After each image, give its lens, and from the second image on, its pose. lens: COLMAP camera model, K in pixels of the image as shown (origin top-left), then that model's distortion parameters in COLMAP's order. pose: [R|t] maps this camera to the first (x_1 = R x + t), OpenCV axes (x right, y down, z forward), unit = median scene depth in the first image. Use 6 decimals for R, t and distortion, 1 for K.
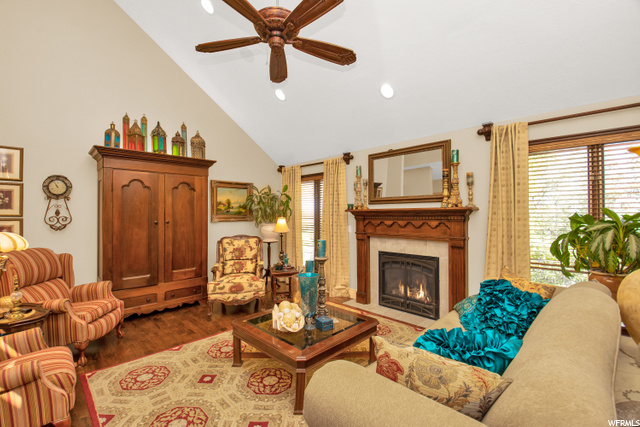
lens RADIAL K [[285.7, 0, 318.9], [0, 285.7, 215.9], [0, 0, 1]] dist [-0.000477, -0.003910]
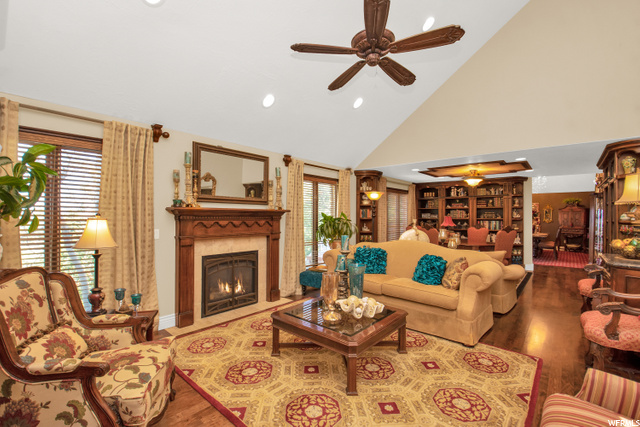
lens RADIAL K [[285.7, 0, 315.9], [0, 285.7, 212.5], [0, 0, 1]] dist [-0.000477, -0.003910]
pose [[-0.078664, 0.010334, 0.996848, -0.750813], [-0.008189, 0.999906, -0.011011, -0.003230], [-0.996868, -0.009029, -0.078572, 0.790685]]
